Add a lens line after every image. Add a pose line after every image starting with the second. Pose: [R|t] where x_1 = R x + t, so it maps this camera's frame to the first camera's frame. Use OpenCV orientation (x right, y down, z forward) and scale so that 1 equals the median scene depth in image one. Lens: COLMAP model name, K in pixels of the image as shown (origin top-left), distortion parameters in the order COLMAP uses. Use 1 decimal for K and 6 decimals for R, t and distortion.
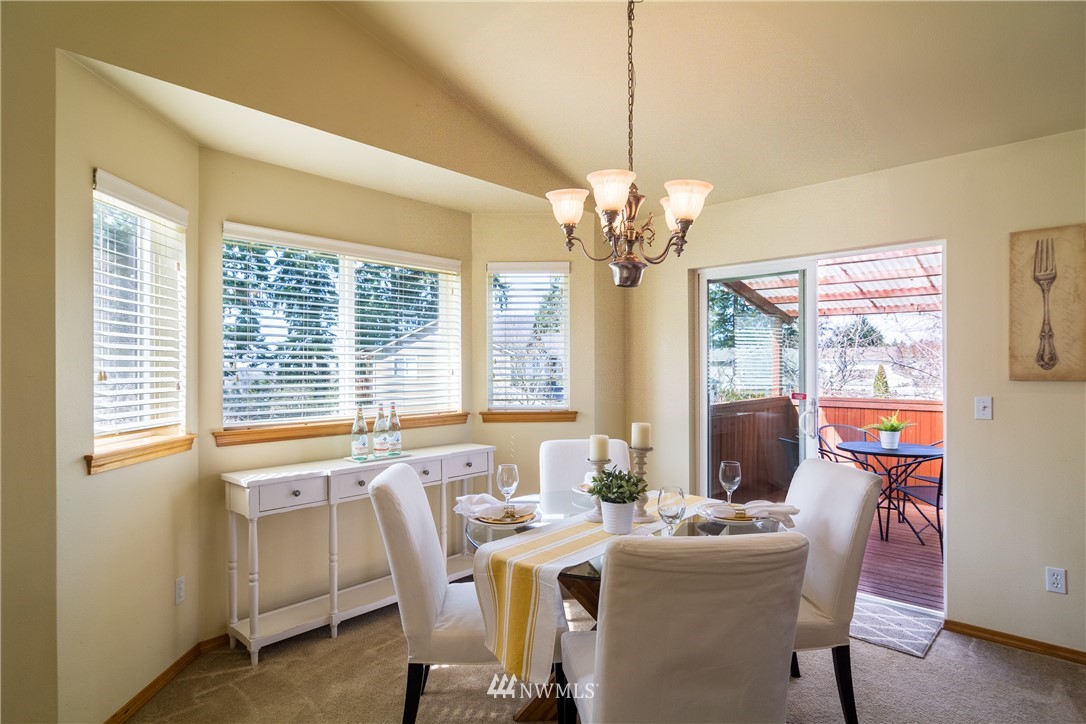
lens RADIAL K [[592.5, 0, 546.9], [0, 592.5, 369.1], [0, 0, 1]] dist [-0.001477, 0.002886]
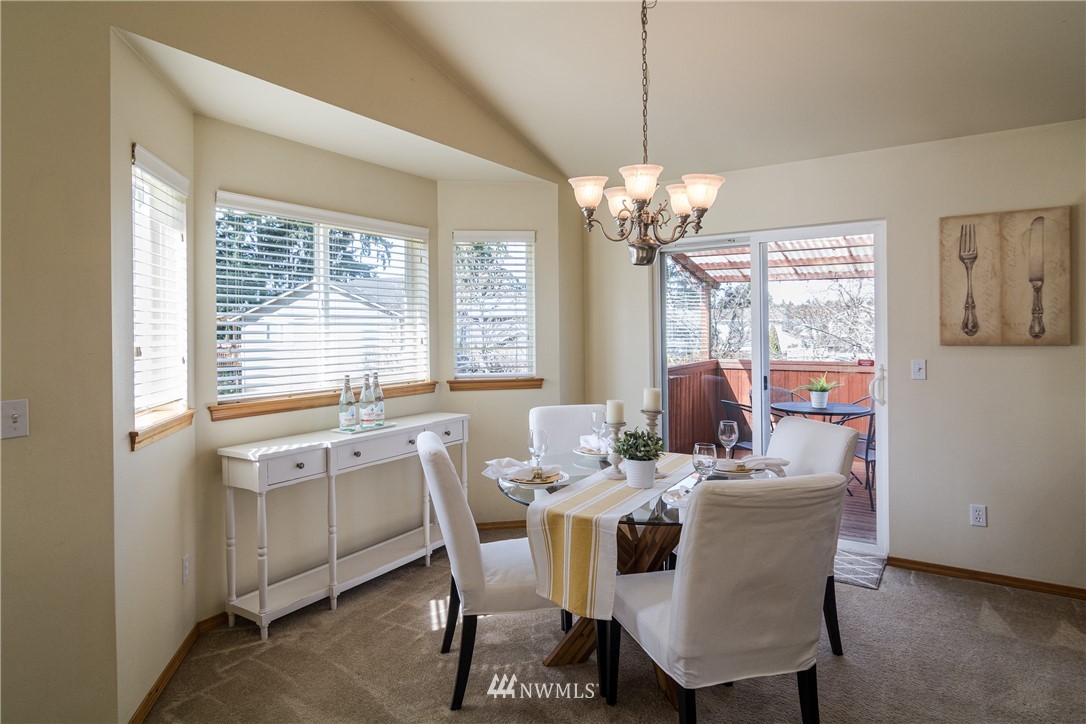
lens RADIAL K [[641.4, 0, 518.0], [0, 641.4, 331.5], [0, 0, 1]] dist [0.000970, 0.001235]
pose [[0.989659, -0.007122, 0.143262, -0.216803], [0.007130, 0.999974, 0.000459, -0.014386], [-0.143262, 0.000567, 0.989685, -0.123029]]
